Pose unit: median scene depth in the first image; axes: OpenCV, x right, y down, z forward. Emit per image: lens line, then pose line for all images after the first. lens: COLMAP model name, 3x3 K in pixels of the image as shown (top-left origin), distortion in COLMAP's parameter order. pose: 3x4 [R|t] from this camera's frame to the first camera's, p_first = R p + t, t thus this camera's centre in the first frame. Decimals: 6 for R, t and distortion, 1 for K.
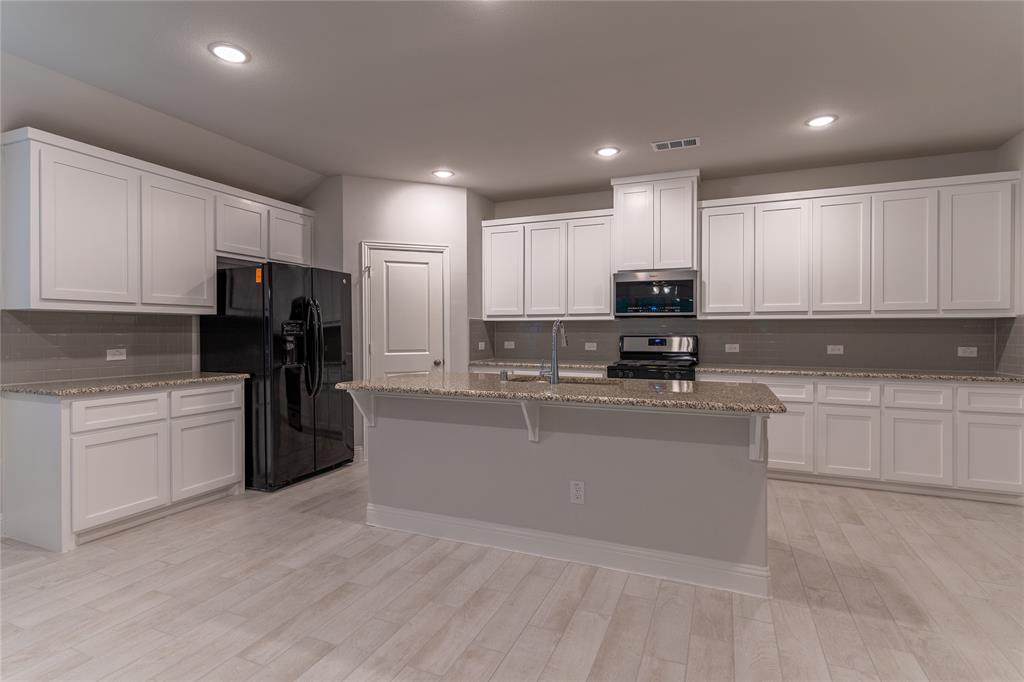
lens RADIAL K [[501.7, 0, 513.5], [0, 501.7, 332.1], [0, 0, 1]] dist [0.014085, 0.000240]
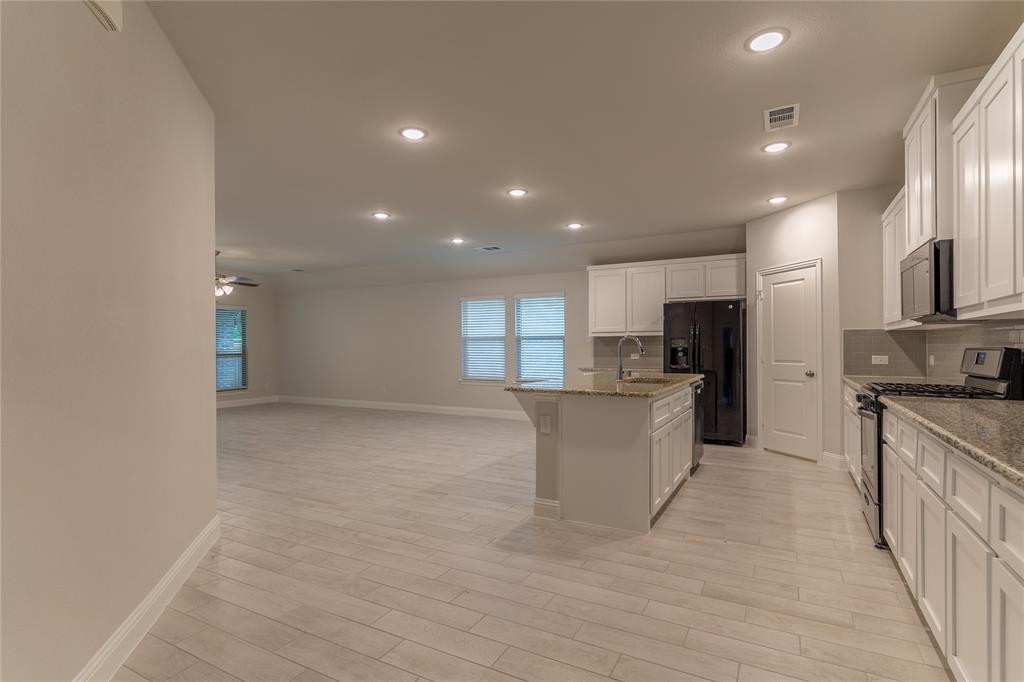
lens RADIAL K [[495.8, 0, 508.9], [0, 495.8, 341.2], [0, 0, 1]] dist [0.001113, -0.000352]
pose [[-0.107368, -0.015577, -0.994097, 1.289859], [-0.001798, 0.999879, -0.015473, 0.014899], [0.994218, 0.000126, -0.107383, 0.699588]]
